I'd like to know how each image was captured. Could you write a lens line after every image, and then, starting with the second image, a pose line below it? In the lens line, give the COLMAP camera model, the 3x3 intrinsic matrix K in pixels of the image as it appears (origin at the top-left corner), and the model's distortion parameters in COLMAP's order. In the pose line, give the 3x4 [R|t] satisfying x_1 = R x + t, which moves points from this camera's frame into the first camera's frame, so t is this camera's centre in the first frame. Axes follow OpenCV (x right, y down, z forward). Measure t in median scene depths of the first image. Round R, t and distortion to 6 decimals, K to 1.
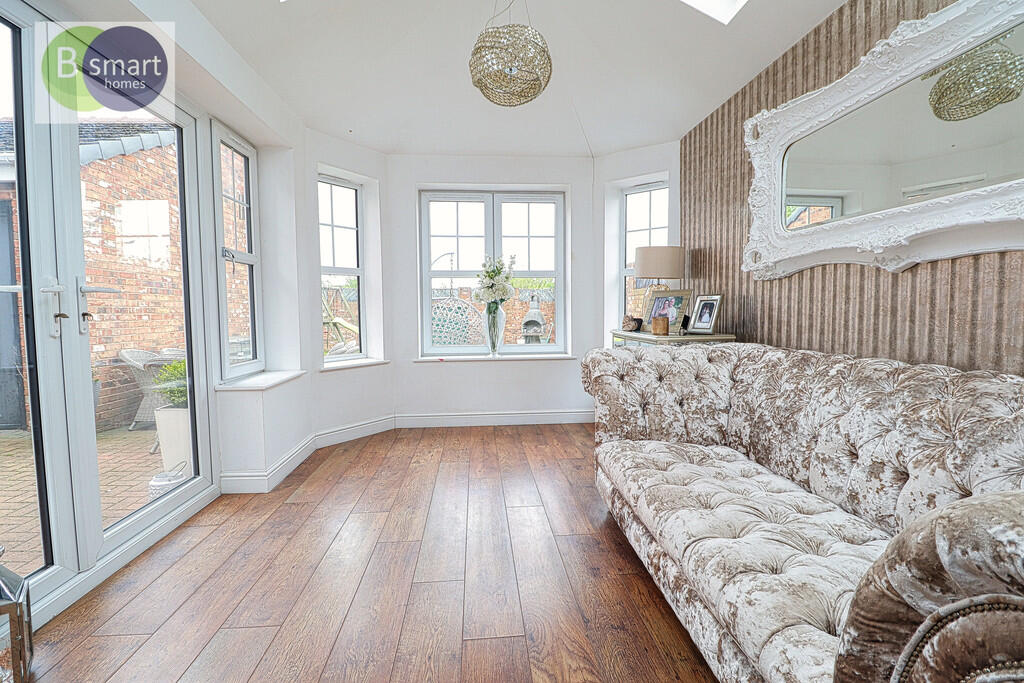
lens RADIAL K [[480.2, 0, 511.4], [0, 480.2, 338.0], [0, 0, 1]] dist [-0.000776, -0.000162]
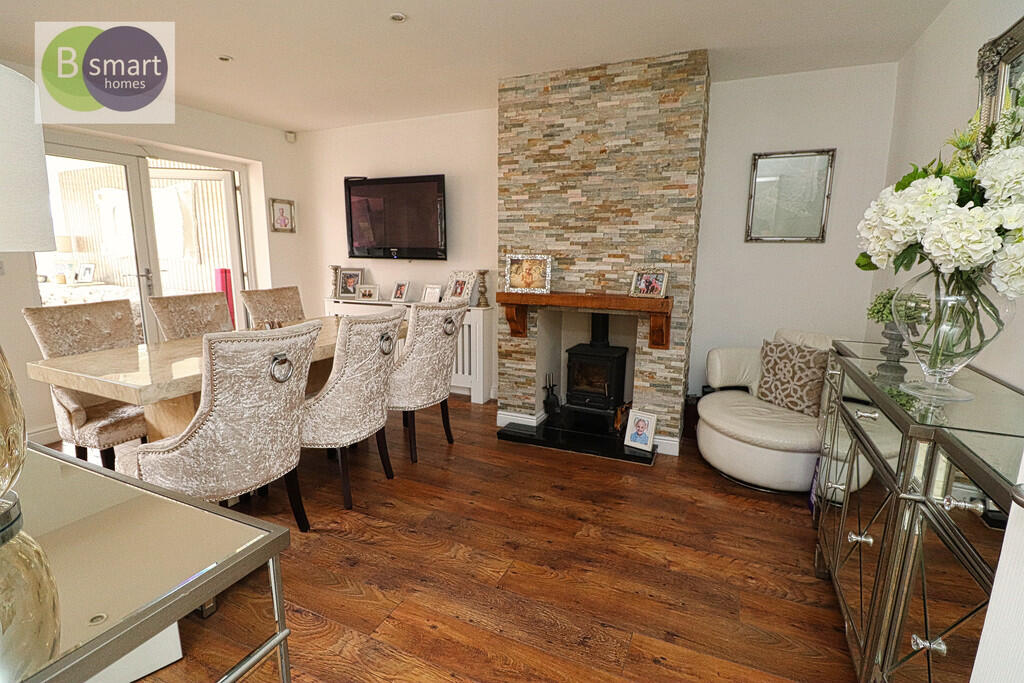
lens RADIAL K [[480.2, 0, 512.1], [0, 480.2, 341.5], [0, 0, 1]] dist [-0.000776, -0.000162]
pose [[0.483225, -0.154396, 0.861775, -0.634725], [0.037603, 0.987079, 0.155760, -0.011458], [-0.874688, -0.042862, 0.482787, -1.891273]]
